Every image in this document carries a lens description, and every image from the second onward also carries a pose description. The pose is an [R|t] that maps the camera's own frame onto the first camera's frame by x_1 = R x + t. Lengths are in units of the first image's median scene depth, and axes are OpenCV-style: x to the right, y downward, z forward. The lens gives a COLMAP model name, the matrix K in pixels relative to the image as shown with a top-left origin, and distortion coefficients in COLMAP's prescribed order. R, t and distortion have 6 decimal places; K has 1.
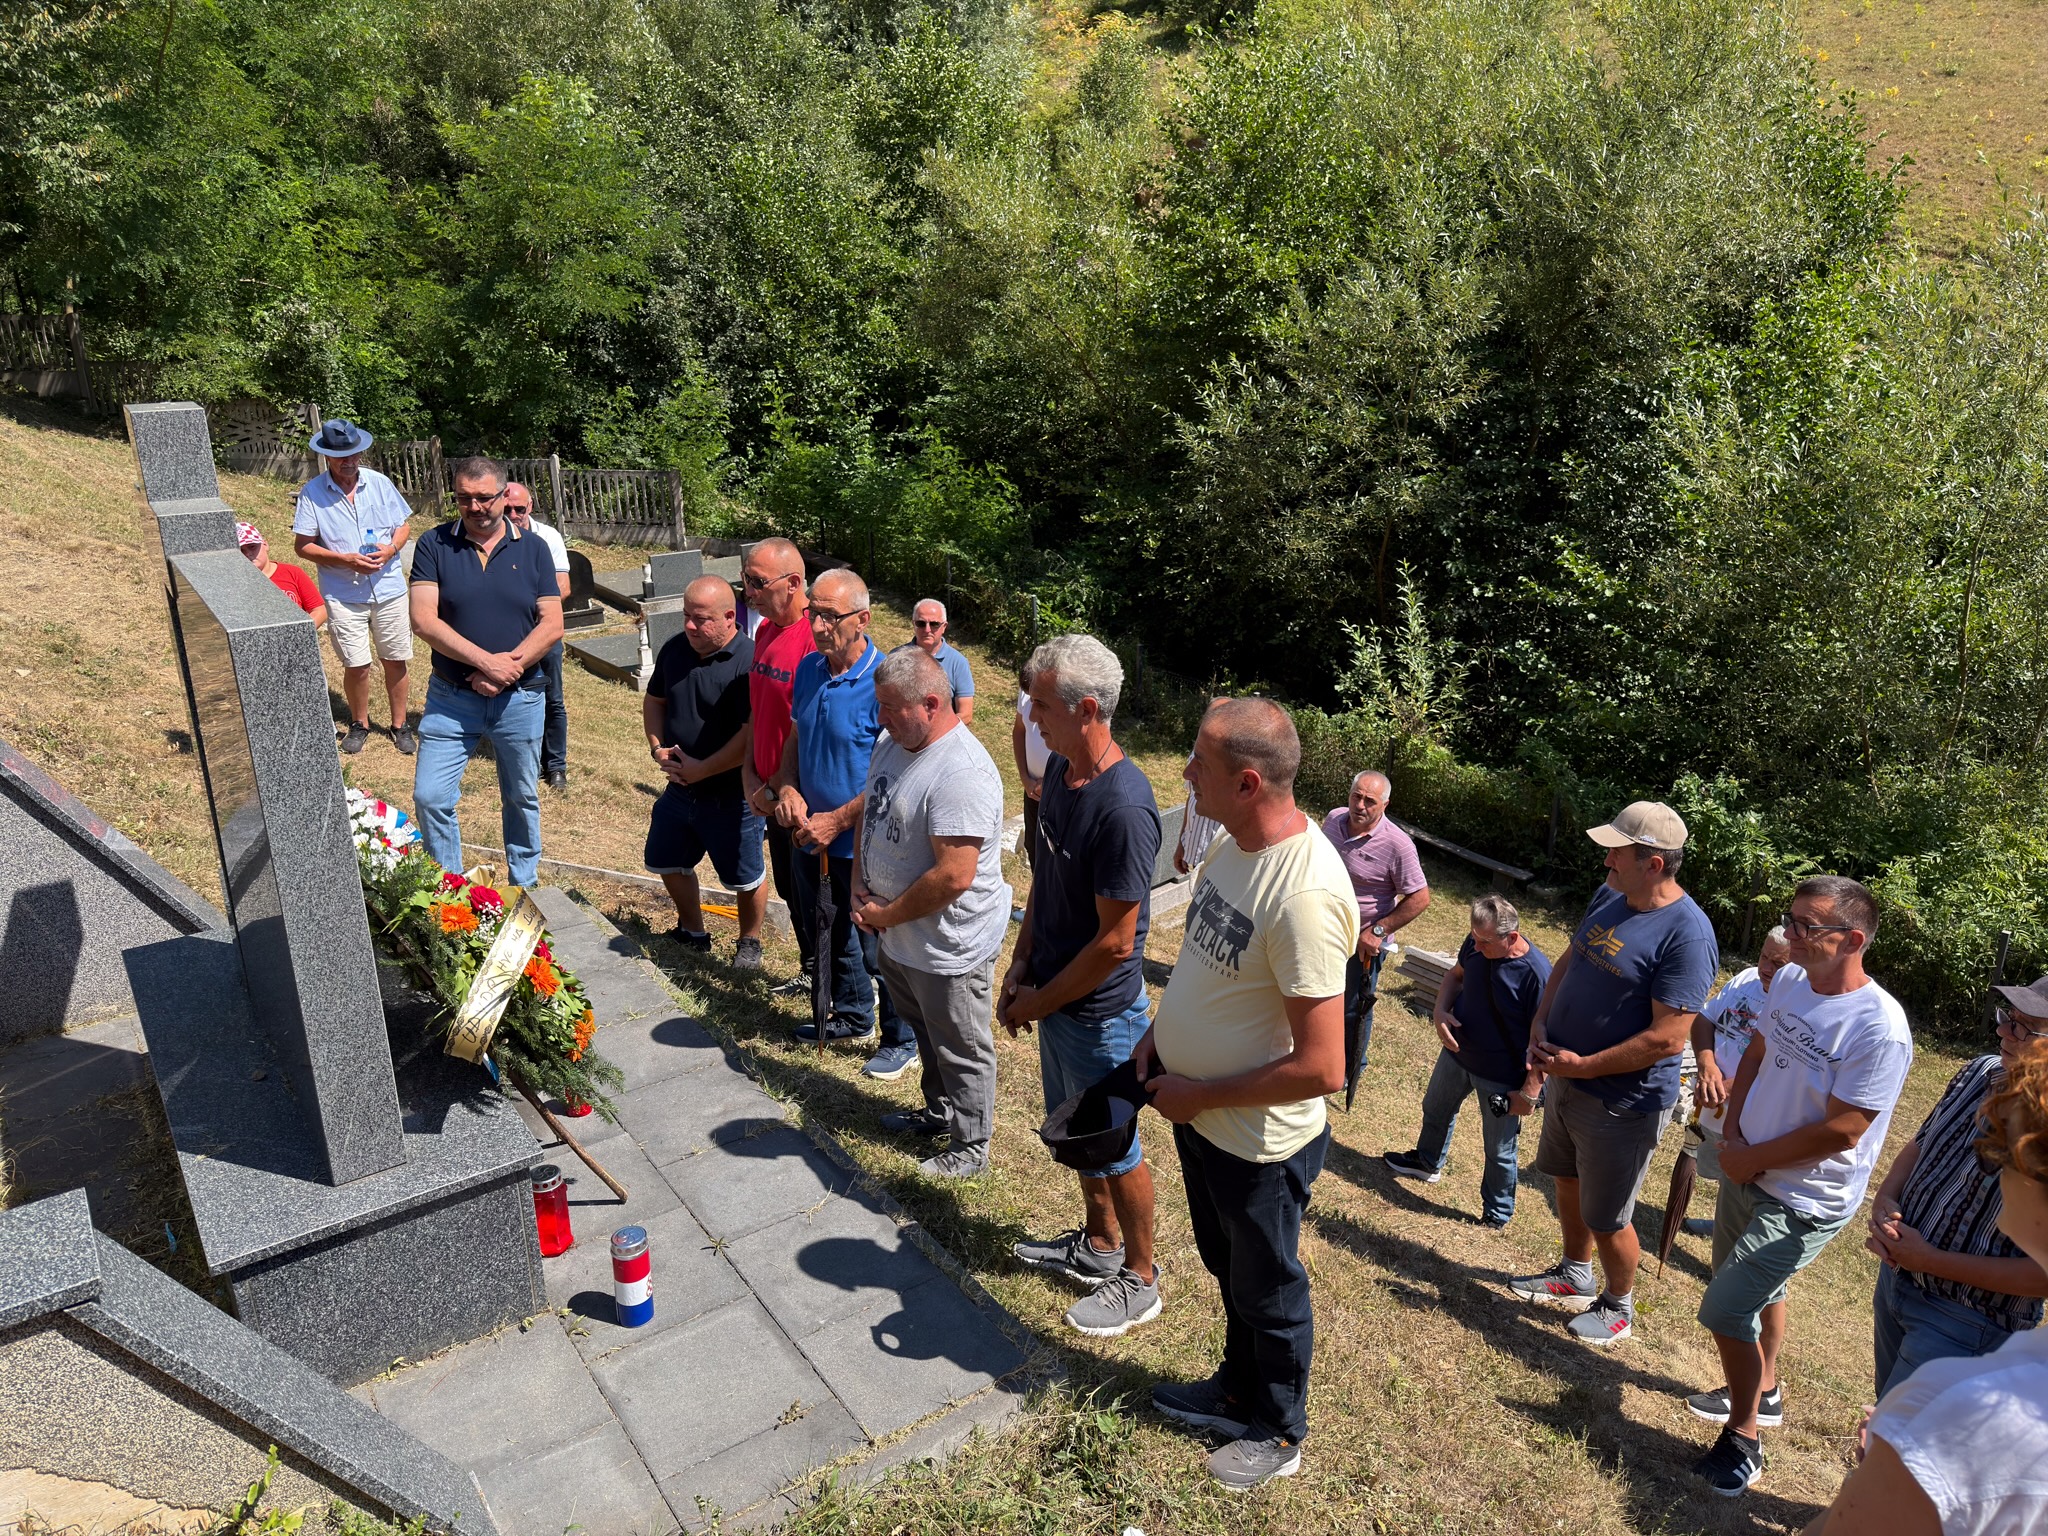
lens RADIAL K [[1416.3, 0, 1034.5], [0, 1416.3, 787.5], [0, 0, 1]] dist [0.027471, -0.042996]
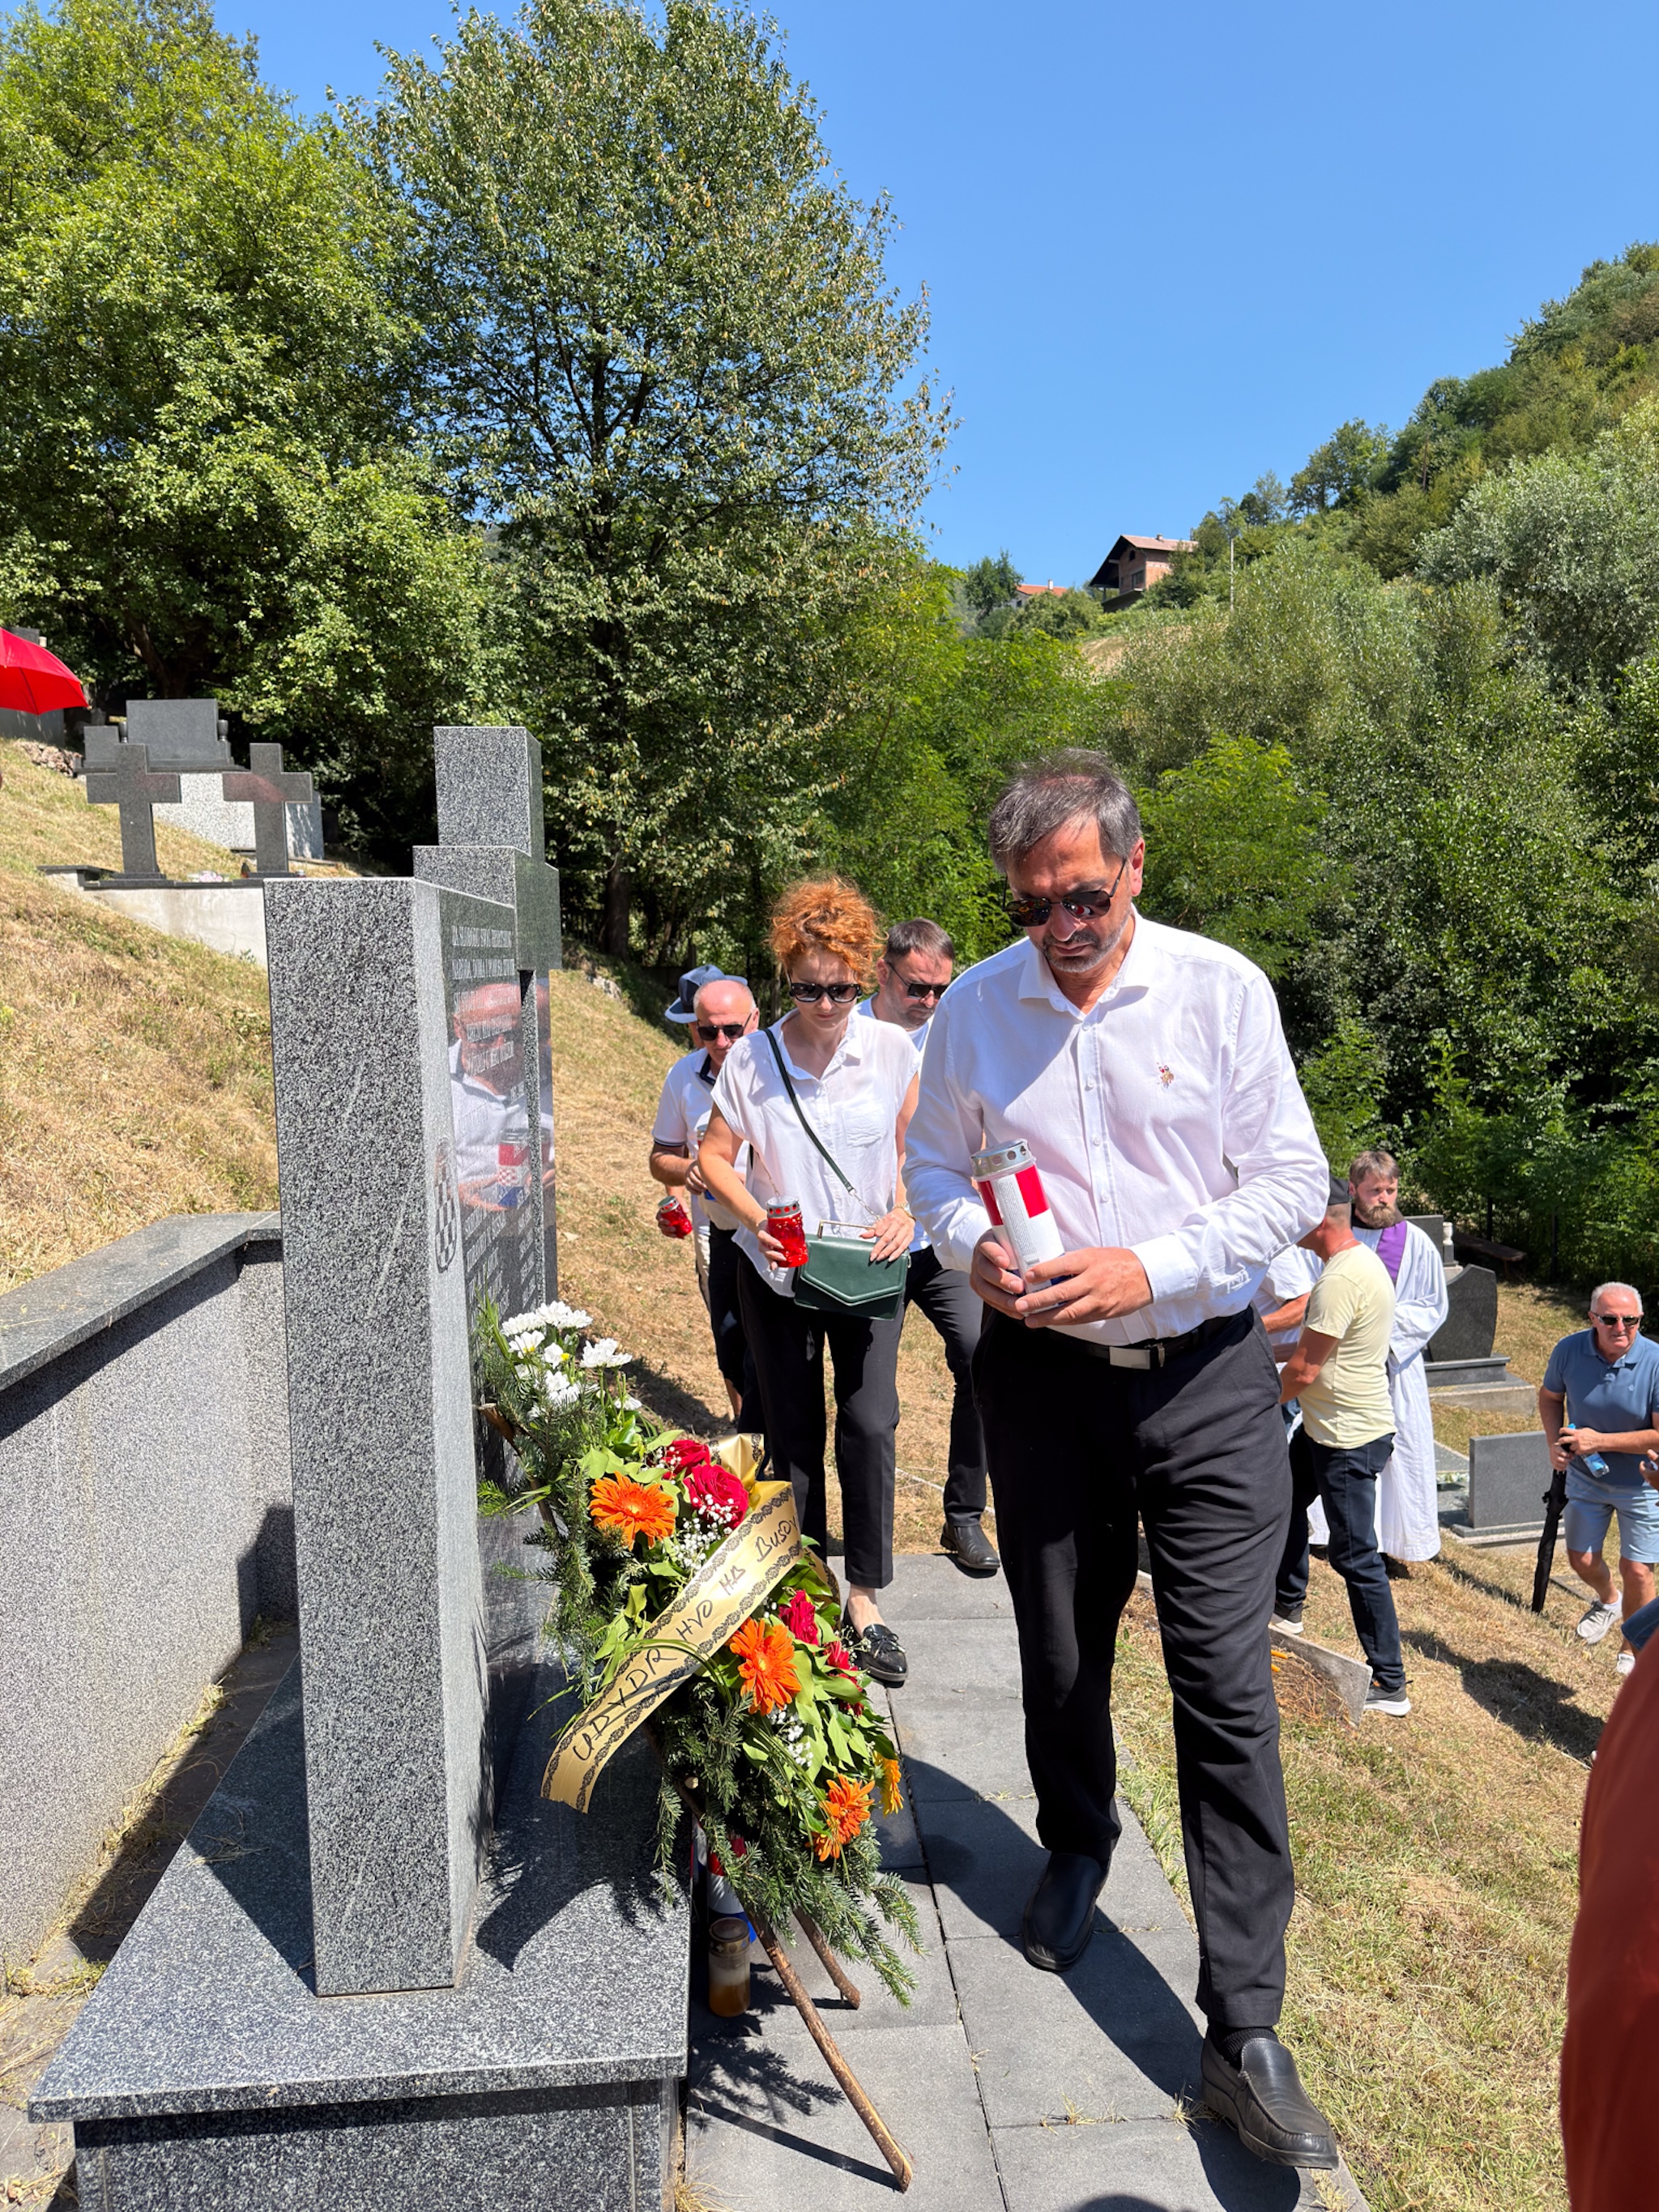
lens RADIAL K [[1529.8, 0, 836.0], [0, 1529.8, 1112.8], [0, 0, 1]] dist [0.027471, -0.042996]
pose [[0.849039, 0.028910, -0.527538, -0.008877], [-0.161742, 0.964784, -0.207441, 0.010195], [0.502963, 0.261451, 0.823815, 0.097313]]
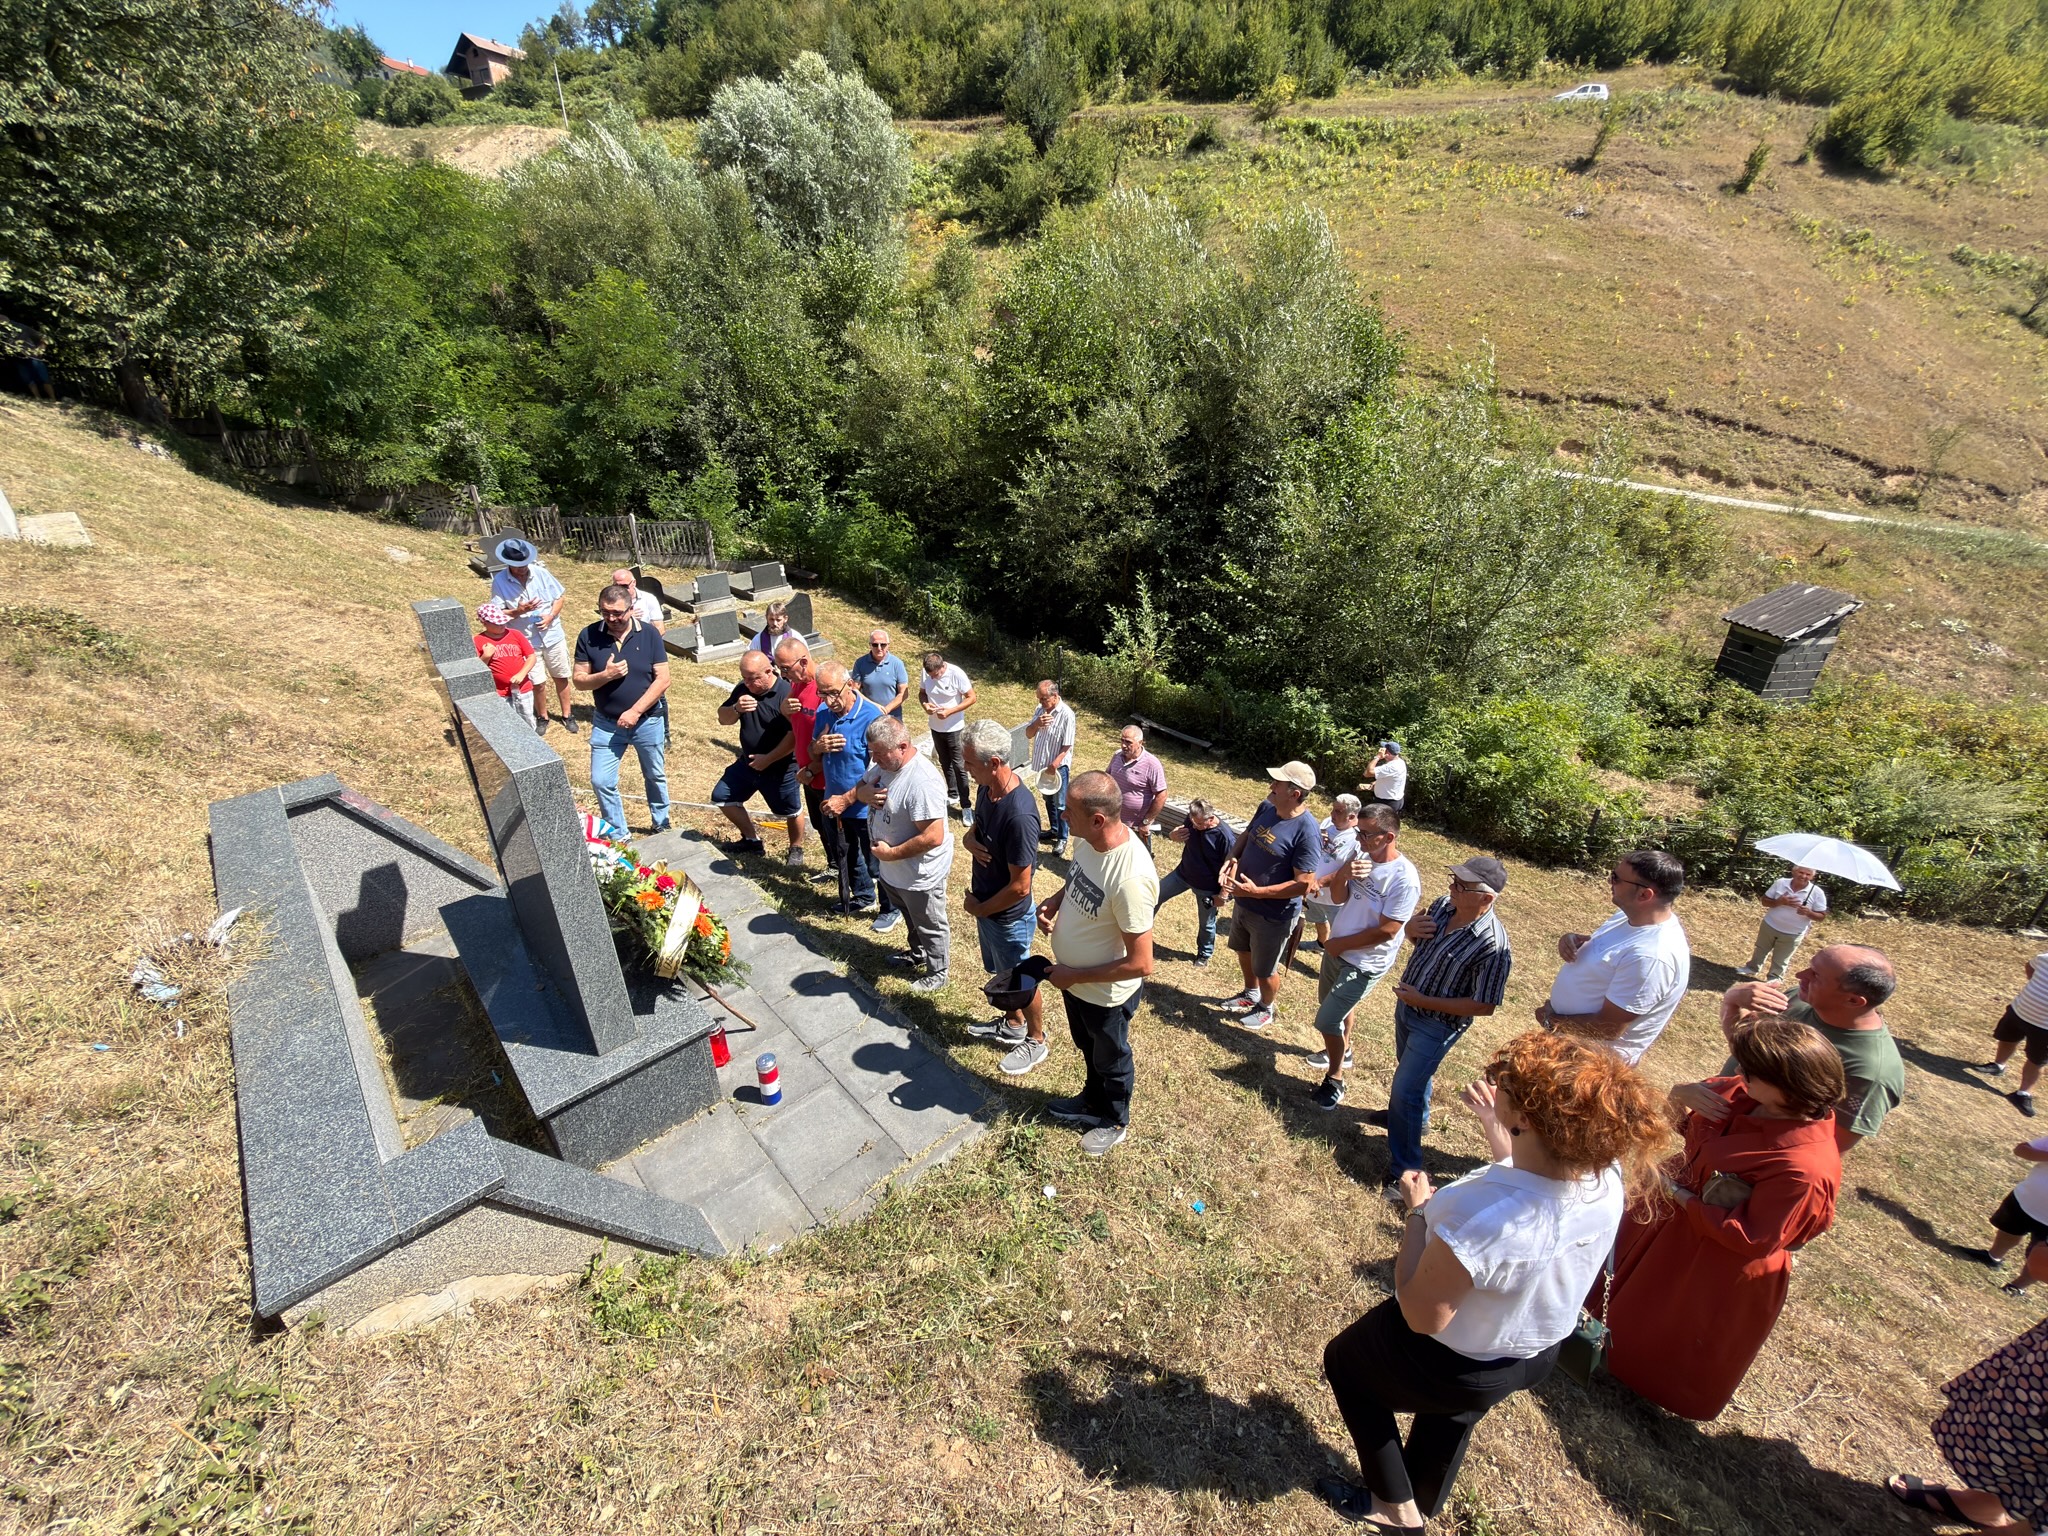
lens RADIAL K [[805.5, 0, 1024.6], [0, 805.5, 766.9], [0, 0, 1]] dist [-0.012189, 0.001590]
pose [[0.992005, -0.058999, 0.111560, -0.008638], [0.046900, 0.993030, 0.108128, -0.029358], [-0.117161, -0.102032, 0.987858, -0.004970]]
